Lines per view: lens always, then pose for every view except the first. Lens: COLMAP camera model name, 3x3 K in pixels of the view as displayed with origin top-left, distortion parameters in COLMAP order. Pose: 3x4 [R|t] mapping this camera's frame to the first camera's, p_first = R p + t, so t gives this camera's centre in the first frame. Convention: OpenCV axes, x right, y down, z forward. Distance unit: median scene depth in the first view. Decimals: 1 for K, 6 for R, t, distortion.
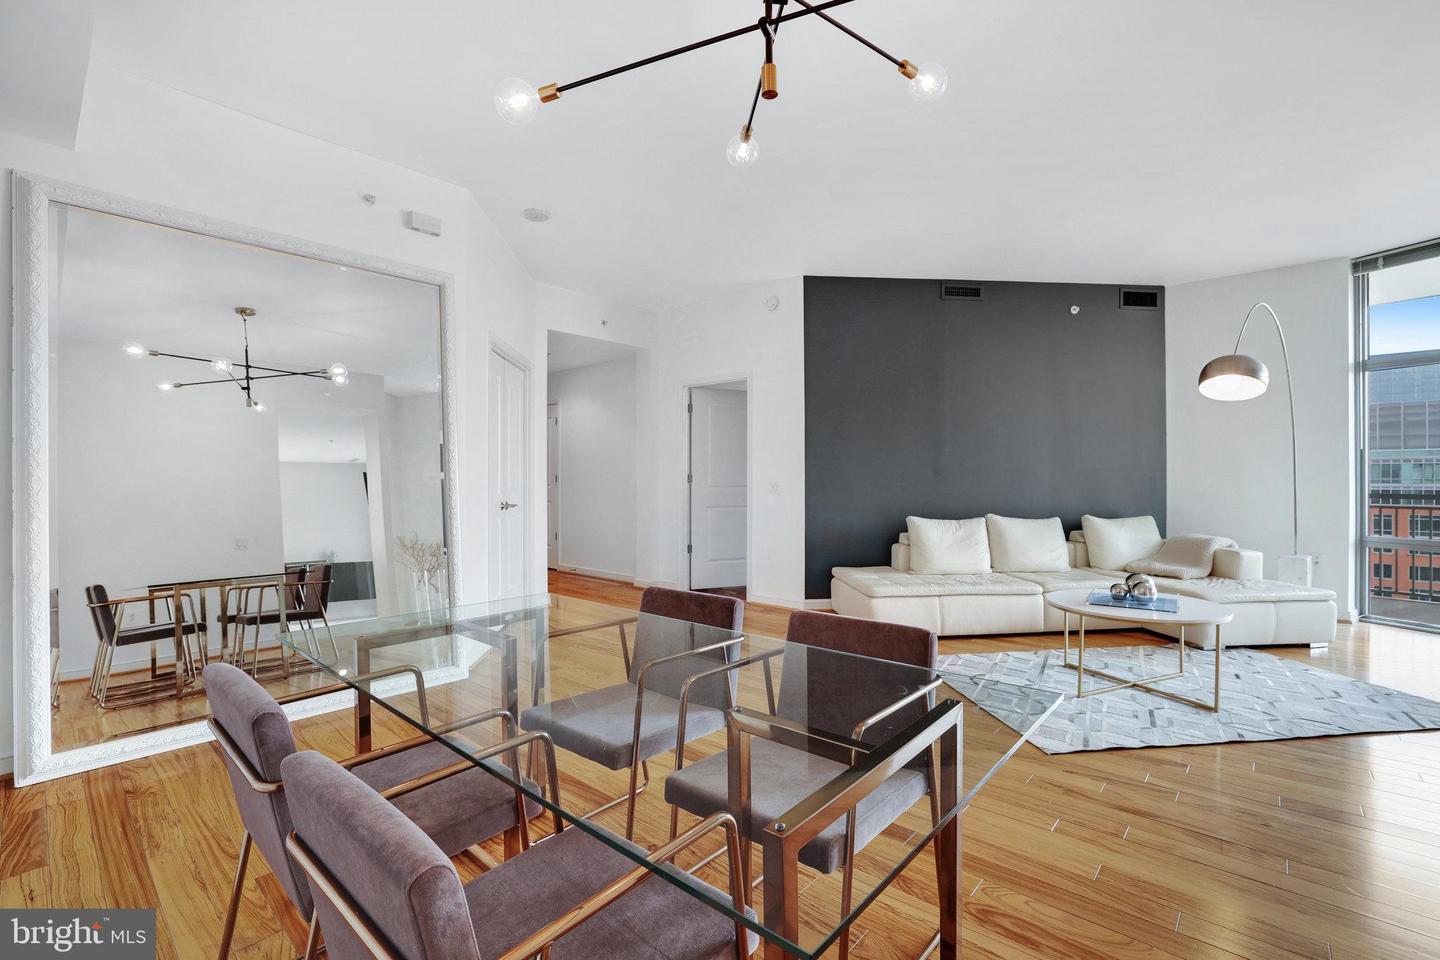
lens RADIAL K [[643.8, 0, 732.8], [0, 643.8, 469.8], [0, 0, 1]] dist [-0.030488, 0.003398]
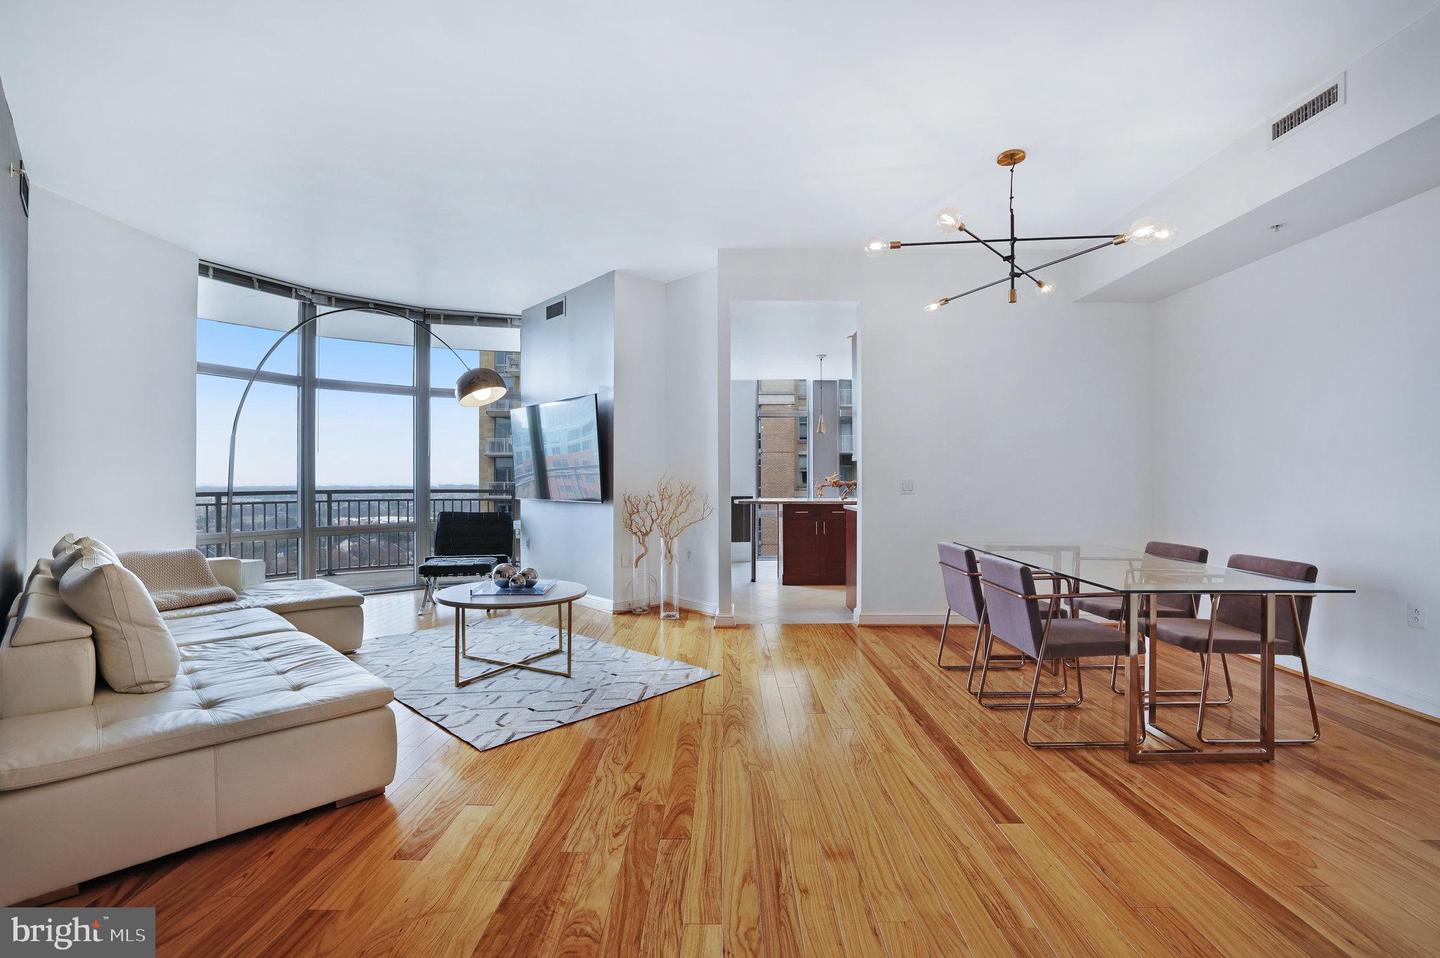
lens RADIAL K [[643.8, 0, 704.8], [0, 643.8, 484.6], [0, 0, 1]] dist [-0.030488, 0.003398]
pose [[-0.626666, -0.003486, 0.779280, -0.310106], [-0.011954, 0.999915, -0.005140, 0.018714], [-0.779196, -0.012537, -0.626654, 1.016324]]
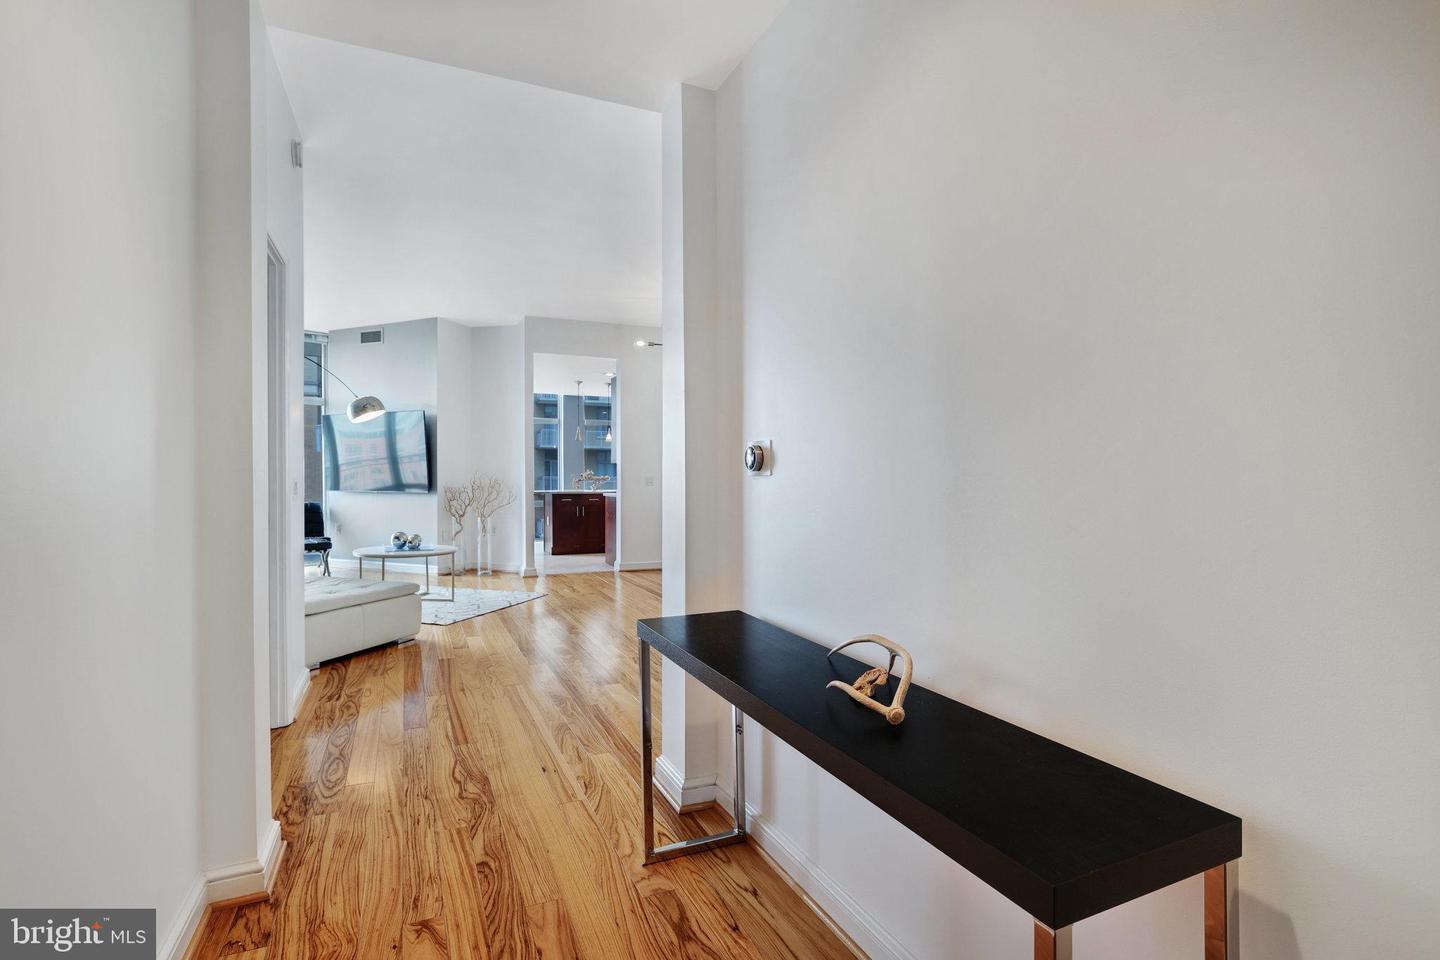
lens RADIAL K [[692.2, 0, 707.9], [0, 692.2, 485.6], [0, 0, 1]] dist [-0.029951, 0.011566]
pose [[-0.901328, 0.001127, 0.433135, -0.581908], [-0.001062, 0.999988, -0.004811, 0.036254], [-0.433135, -0.004796, -0.901316, 1.587770]]
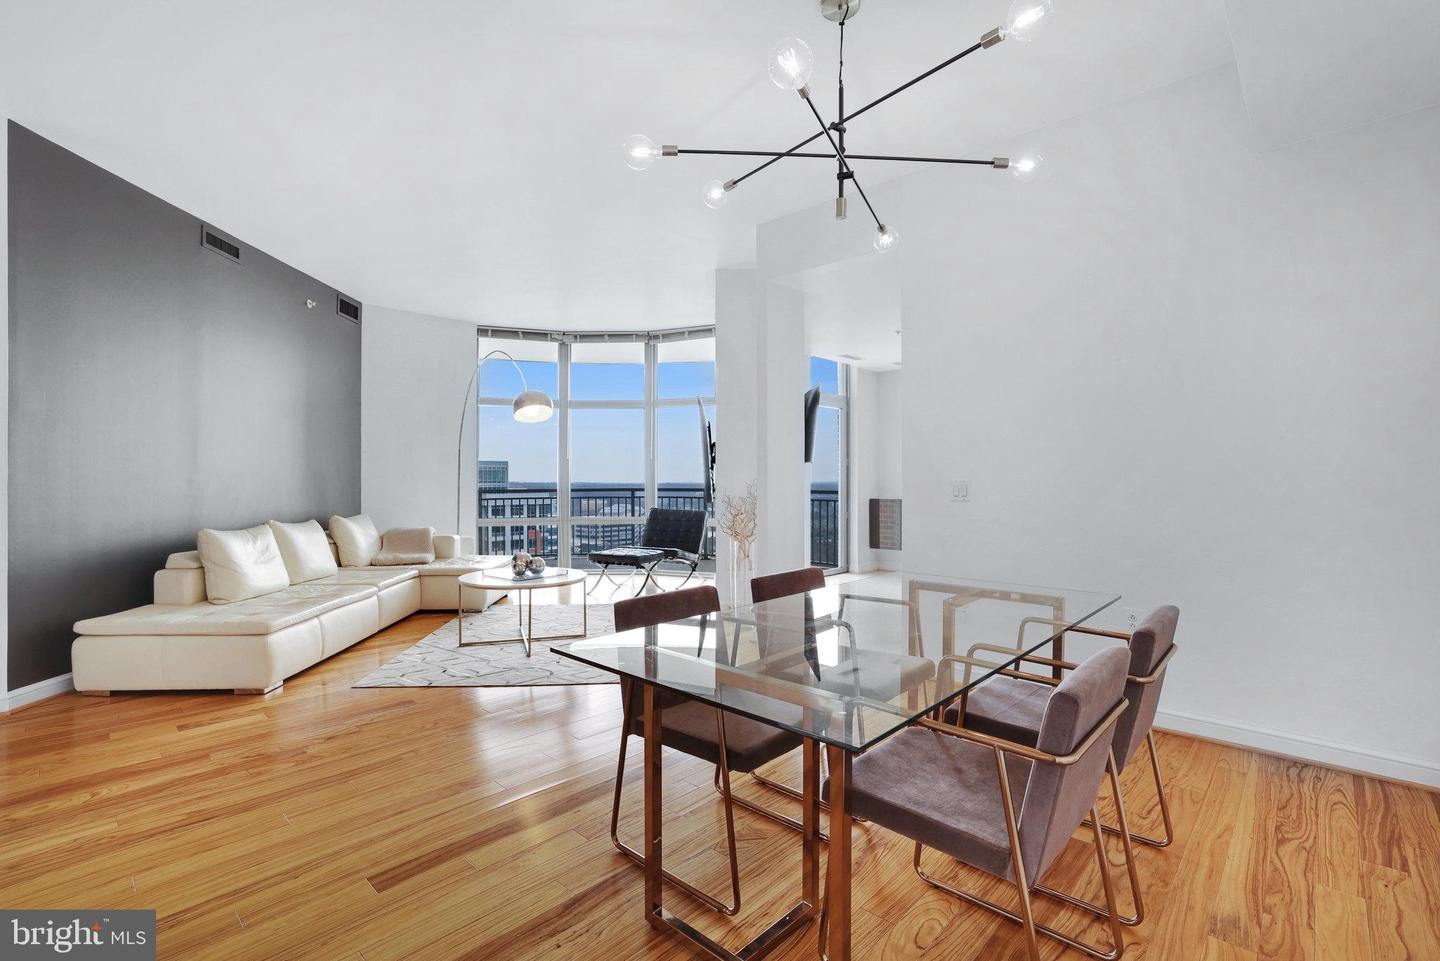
lens RADIAL K [[654.6, 0, 701.8], [0, 654.6, 475.5], [0, 0, 1]] dist [-0.009100, 0.001261]
pose [[0.073089, 0.006194, 0.997306, -0.470225], [-0.016781, 0.999847, -0.004980, 0.003964], [-0.997184, -0.016372, 0.073182, 0.386899]]
